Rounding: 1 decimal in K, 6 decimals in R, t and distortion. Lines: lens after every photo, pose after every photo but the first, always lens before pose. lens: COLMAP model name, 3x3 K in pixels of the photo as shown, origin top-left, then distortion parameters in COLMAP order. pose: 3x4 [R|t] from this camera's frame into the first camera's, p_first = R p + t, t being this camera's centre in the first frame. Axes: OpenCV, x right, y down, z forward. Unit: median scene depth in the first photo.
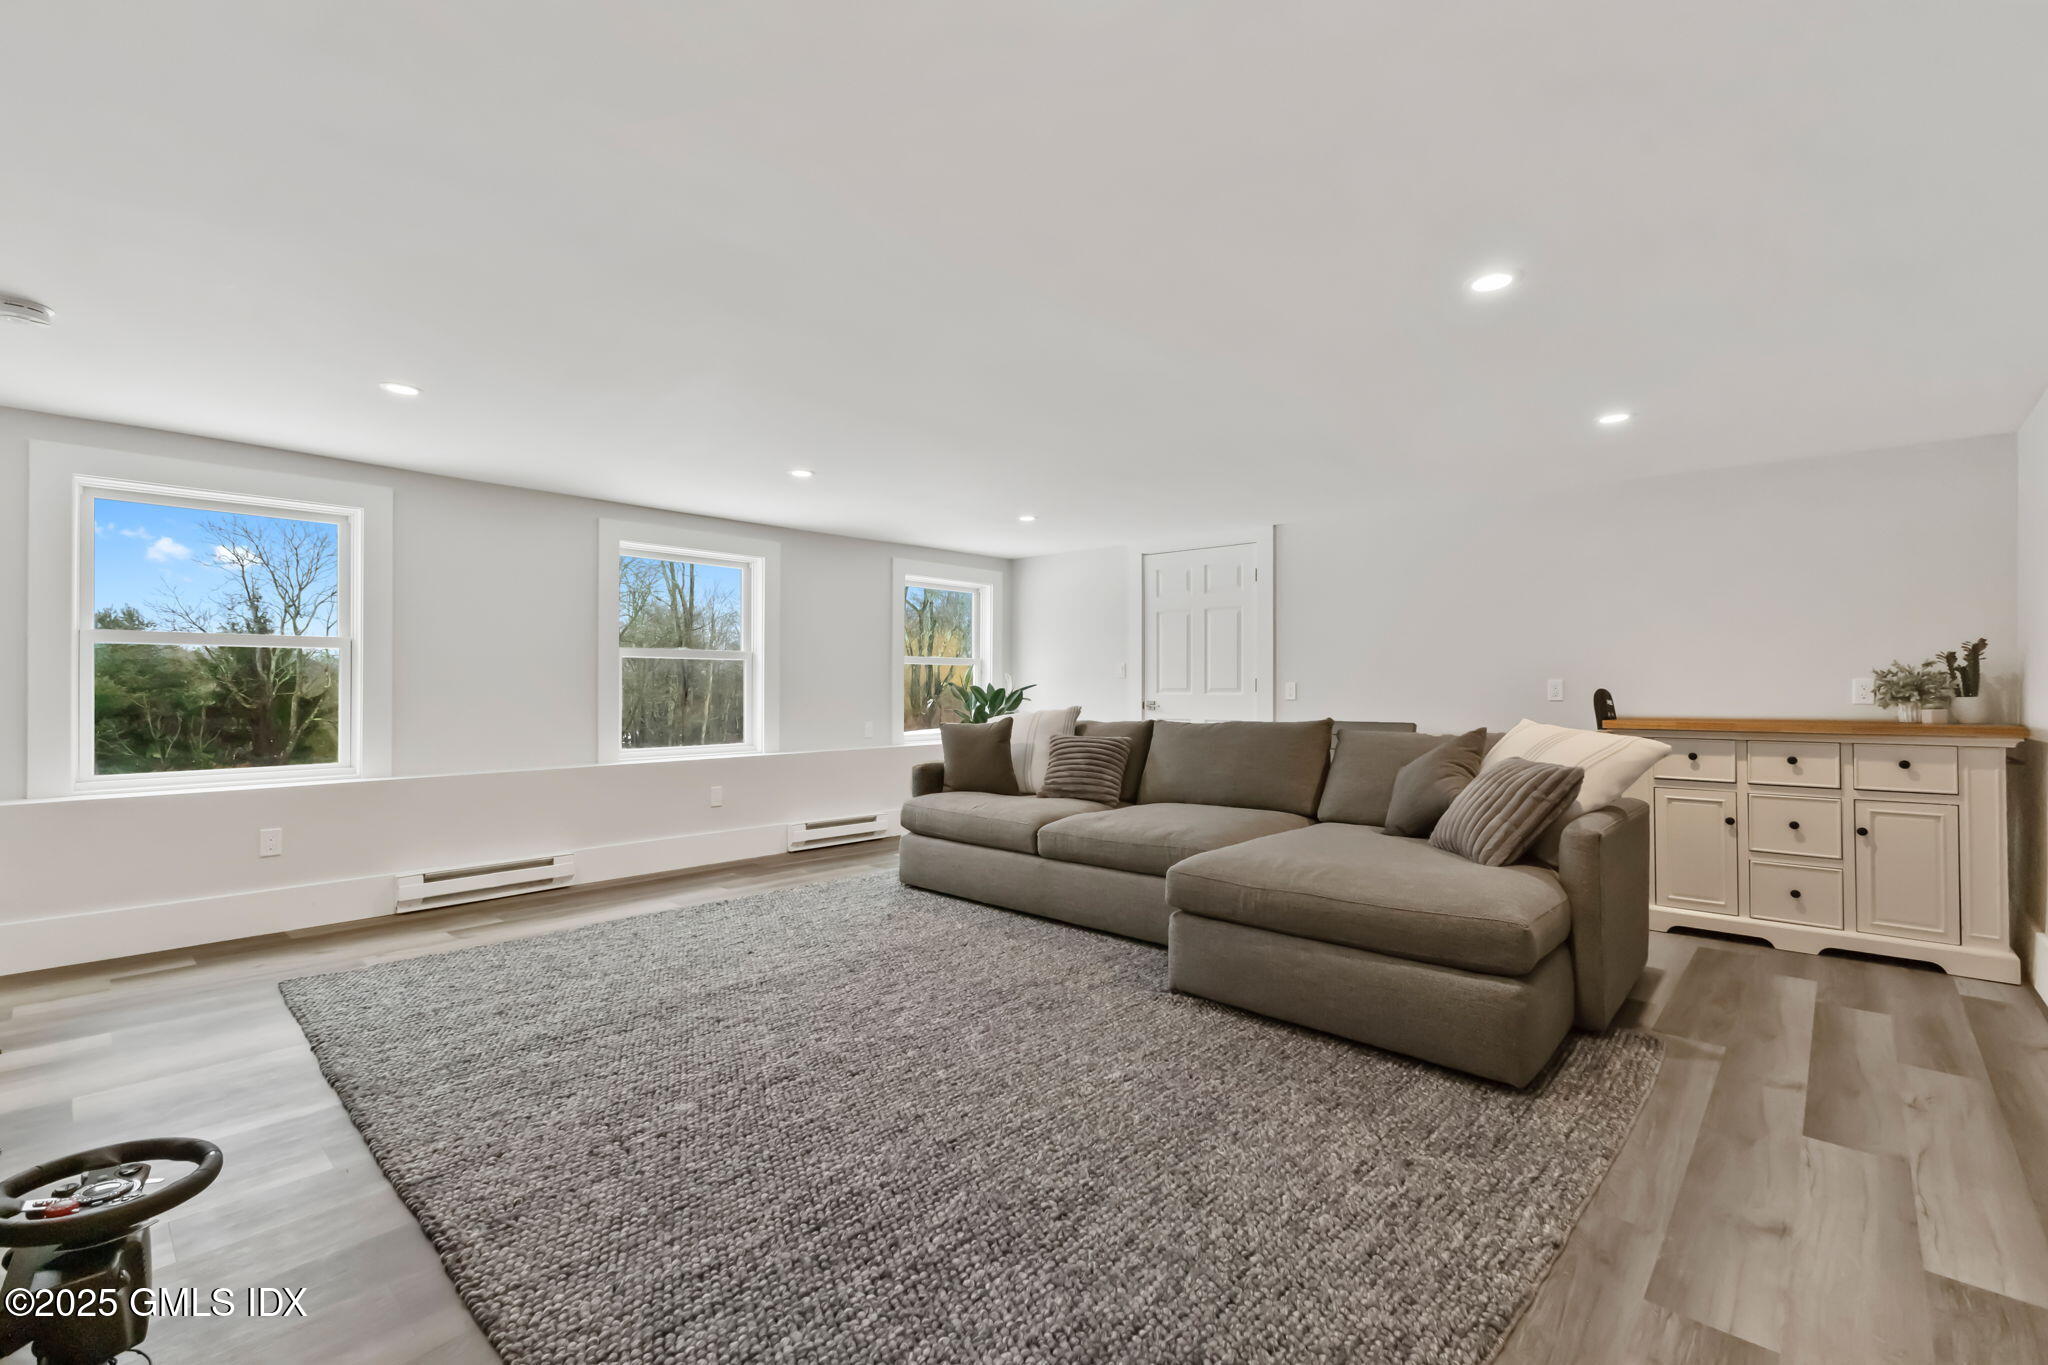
lens RADIAL K [[863.7, 0, 1024.0], [0, 863.7, 682.5], [0, 0, 1]] dist [-0.000714, -0.000104]
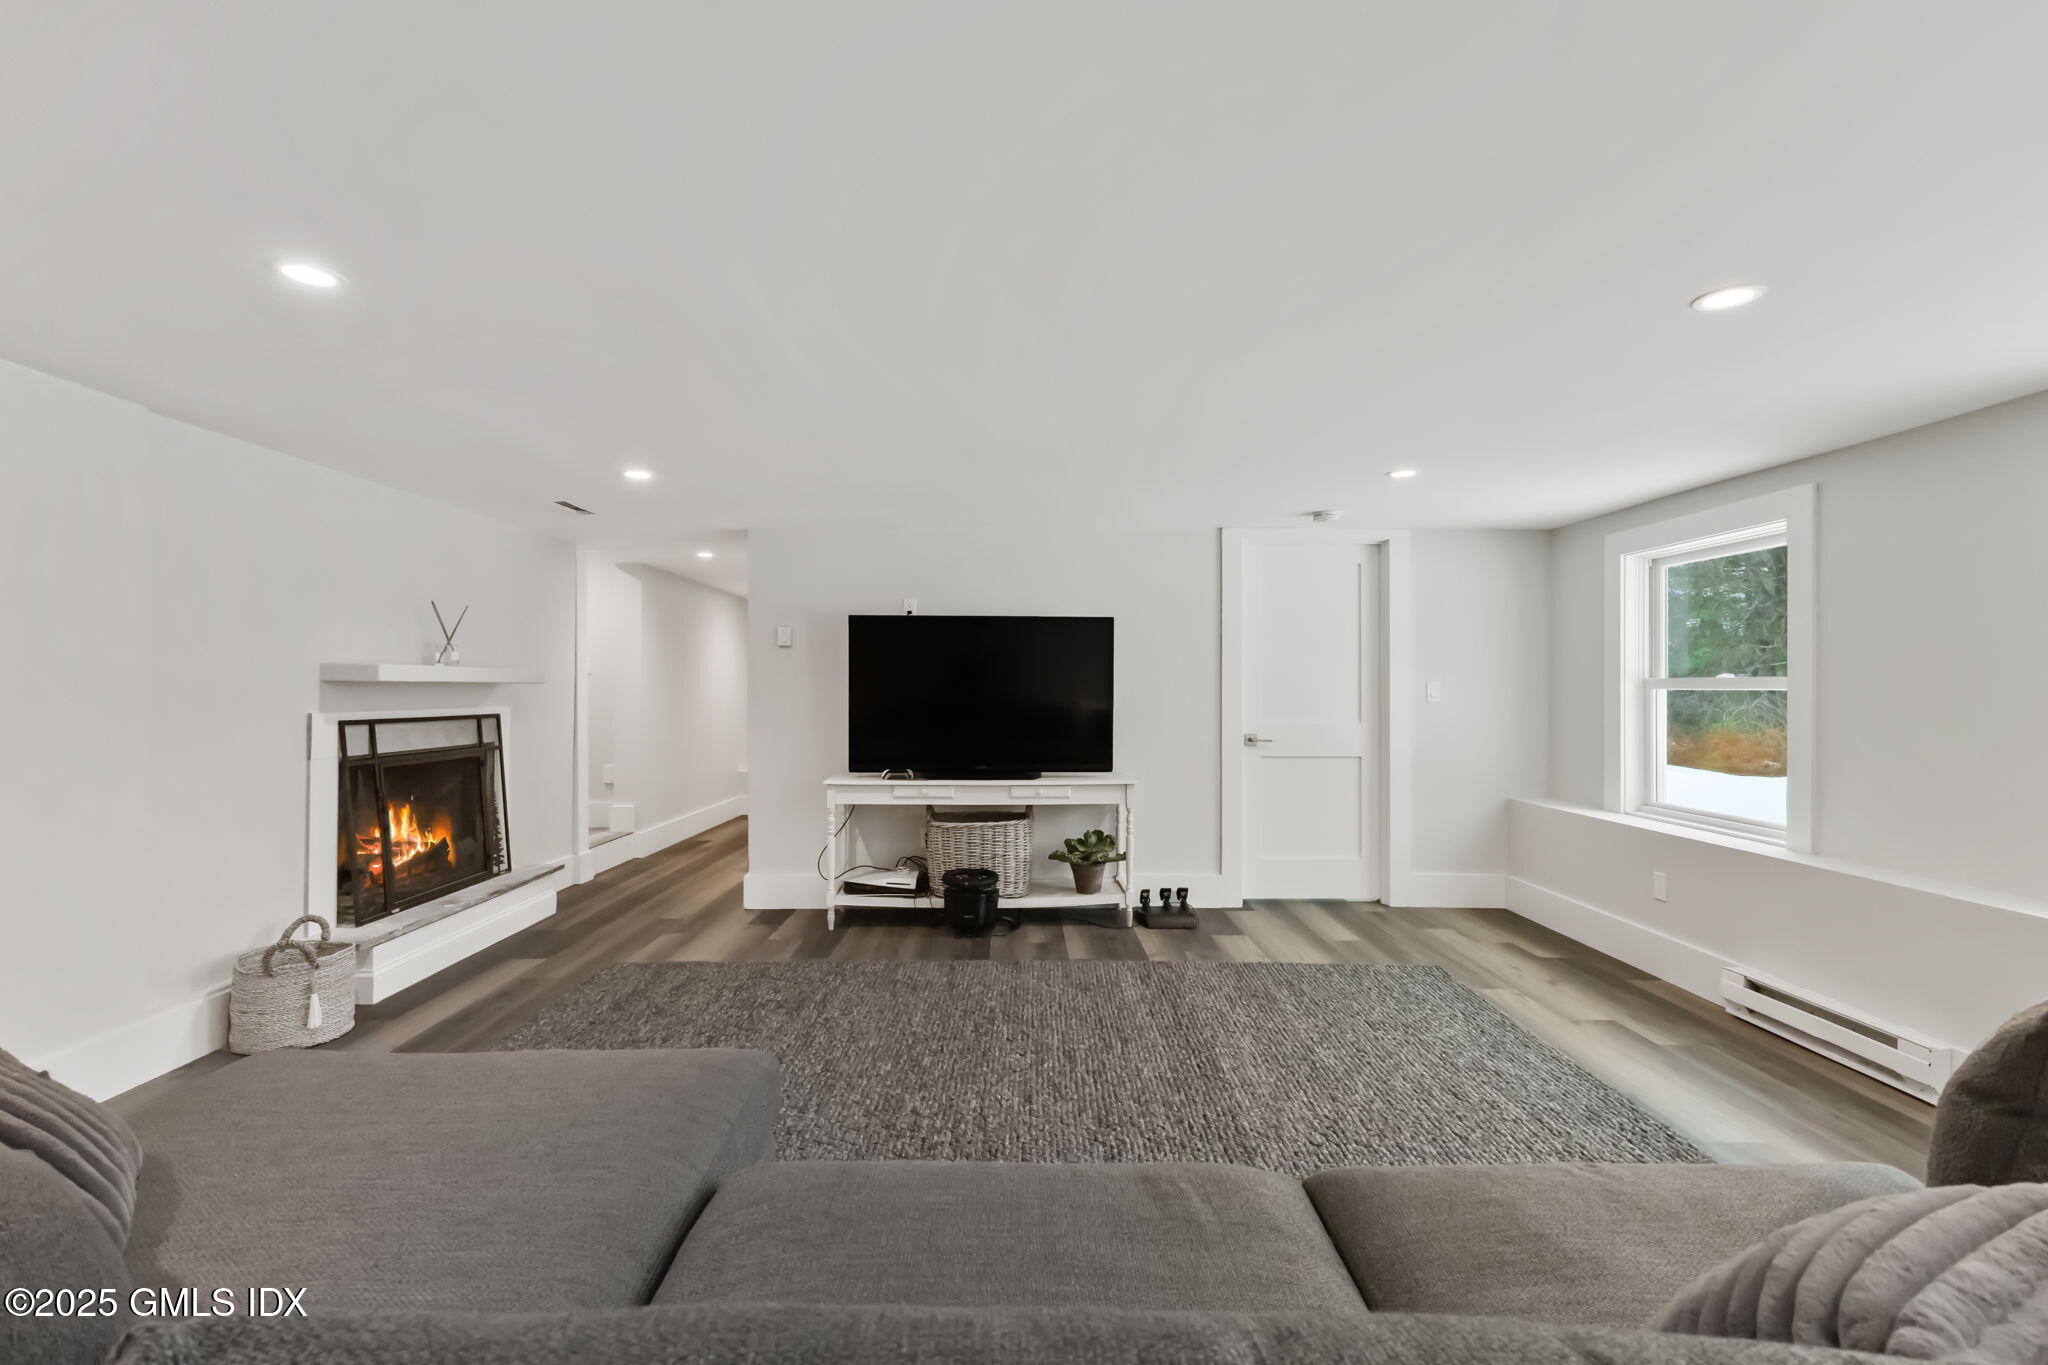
lens RADIAL K [[863.7, 0, 1024.0], [0, 863.7, 682.5], [0, 0, 1]] dist [-0.000714, -0.000104]
pose [[-0.722610, -0.008381, -0.691205, 0.469771], [-0.000708, 0.999935, -0.011384, -0.052028], [0.691255, -0.007737, -0.722569, 1.567754]]
